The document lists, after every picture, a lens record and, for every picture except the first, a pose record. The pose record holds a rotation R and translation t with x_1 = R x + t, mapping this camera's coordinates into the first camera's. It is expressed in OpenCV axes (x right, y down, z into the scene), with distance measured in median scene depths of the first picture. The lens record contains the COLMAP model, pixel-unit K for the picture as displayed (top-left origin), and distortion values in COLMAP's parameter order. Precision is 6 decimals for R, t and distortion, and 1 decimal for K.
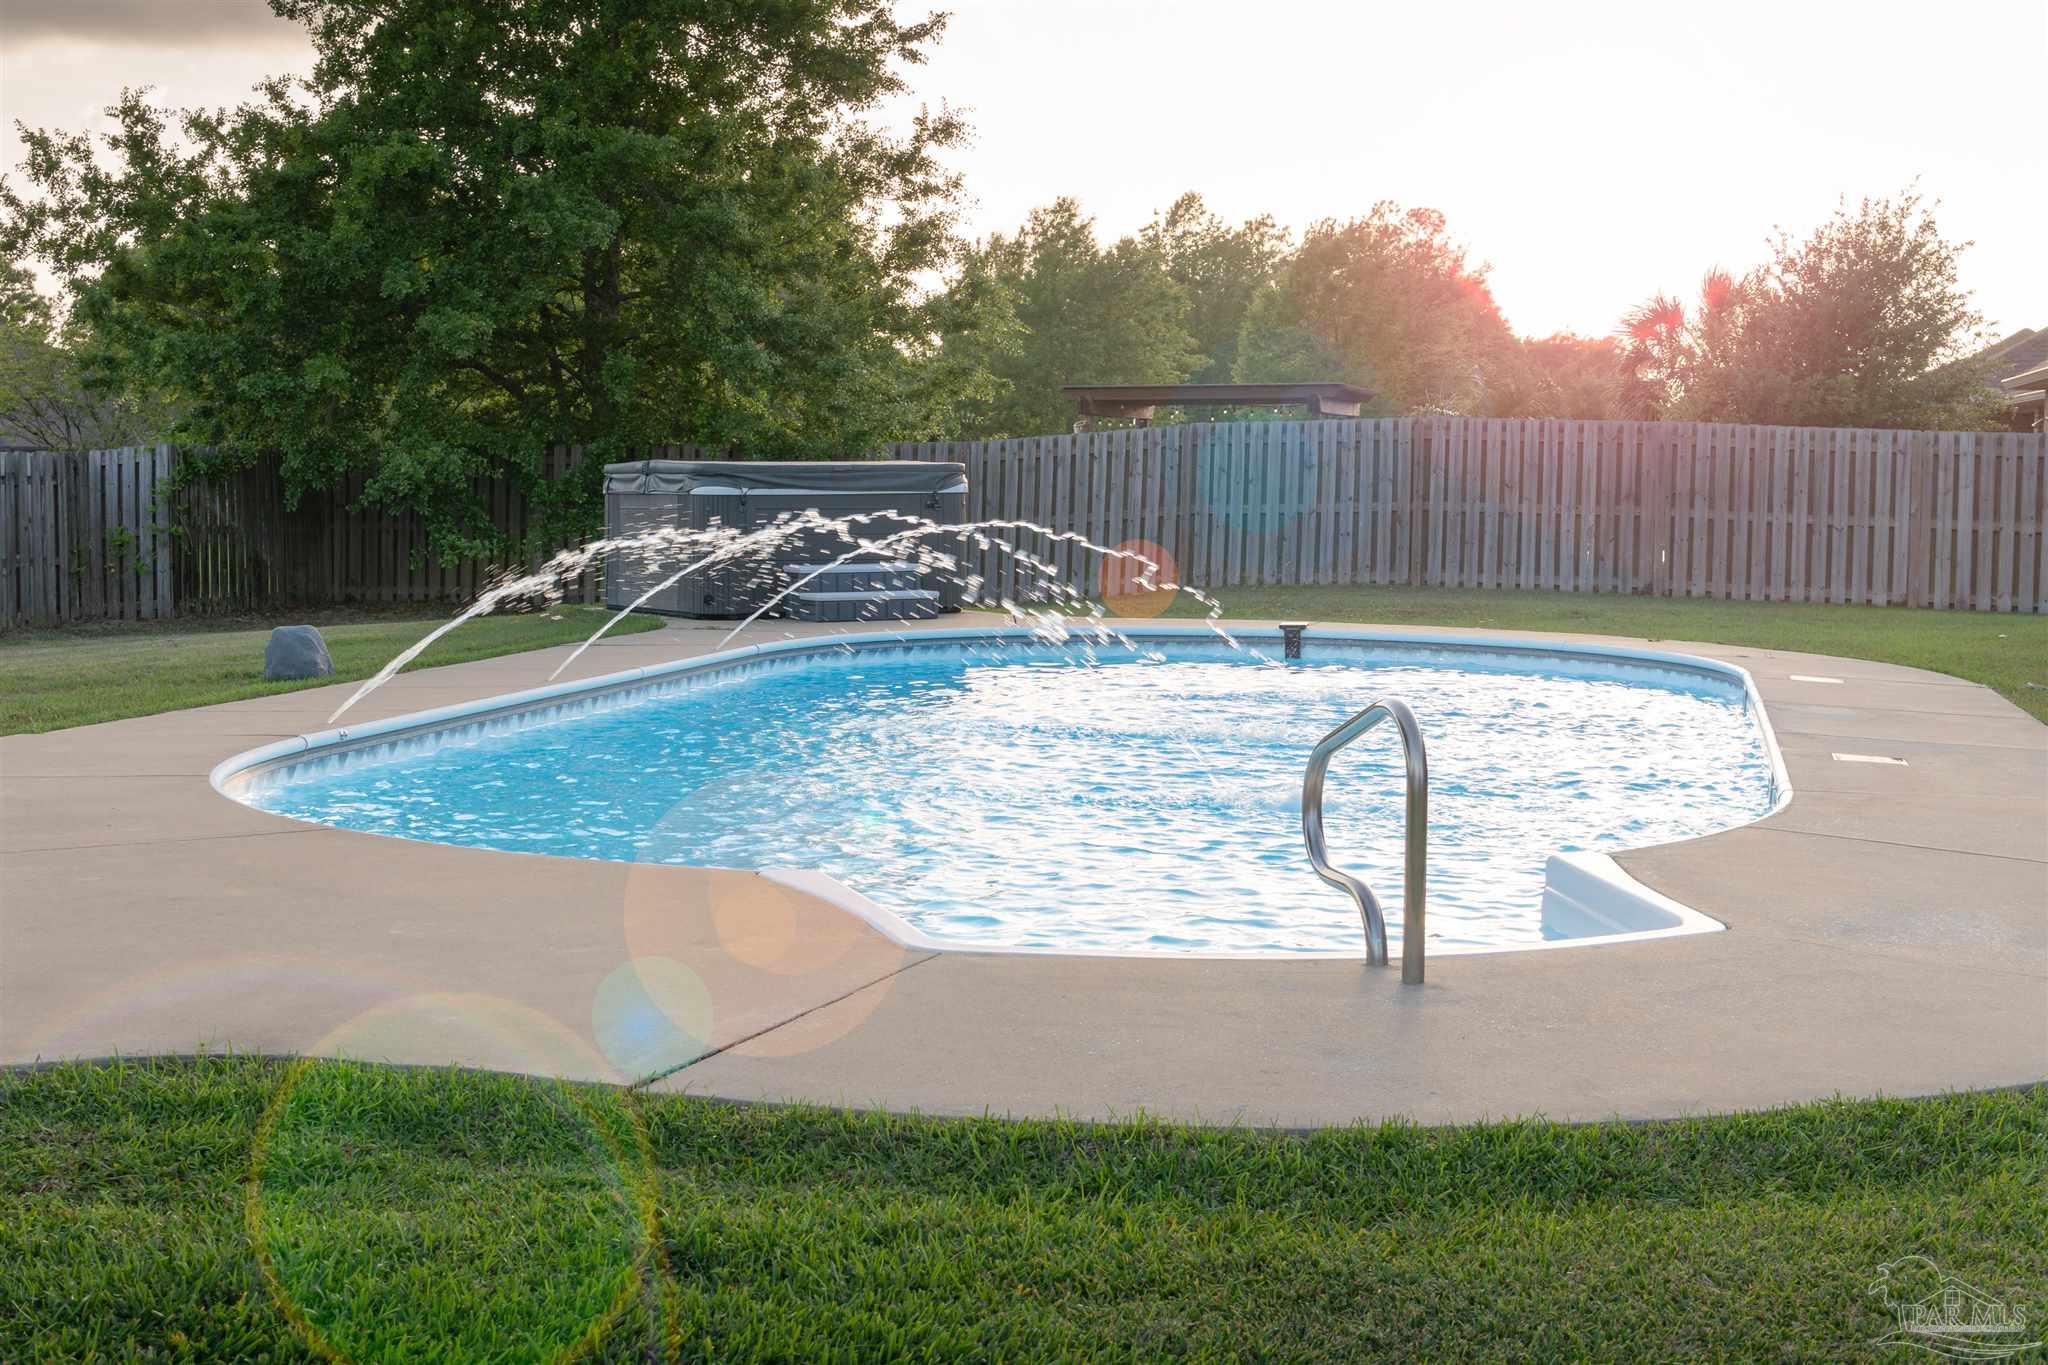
lens RADIAL K [[2836.7, 0, 1009.1], [0, 2836.7, 688.9], [0, 0, 1]] dist [-0.017276, 0.000000]
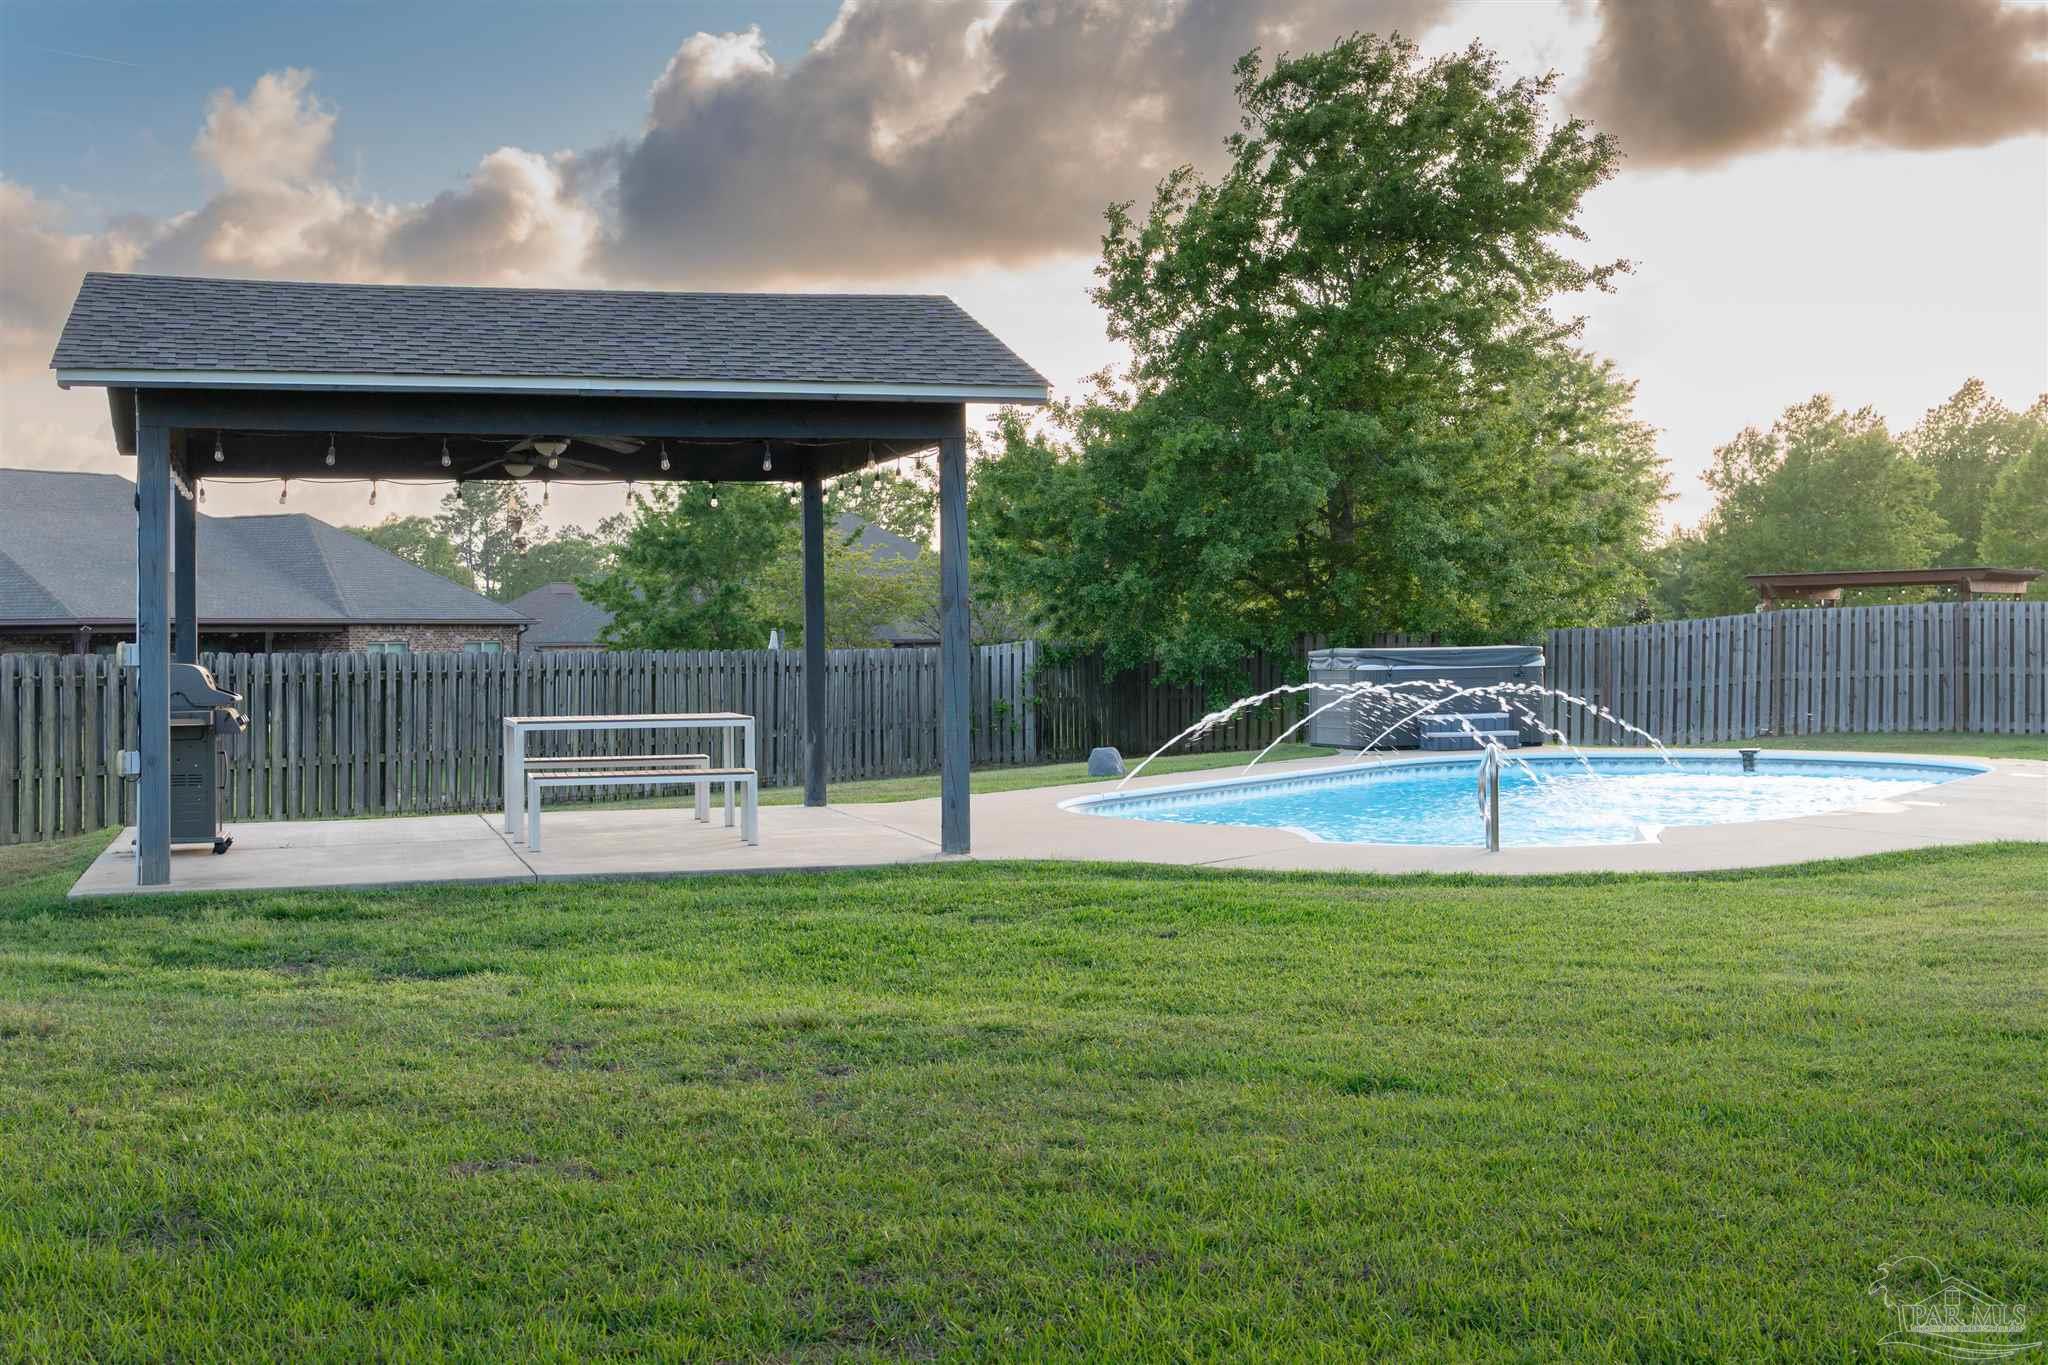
lens RADIAL K [[2836.7, 0, 1023.9], [0, 2836.7, 682.3], [0, 0, 1]] dist [-0.017276, 0.000000]
pose [[0.958379, -0.014204, -0.285144, 0.102903], [-0.004251, 0.997941, -0.063999, 0.025415], [0.285466, 0.062548, 0.956346, -0.356673]]
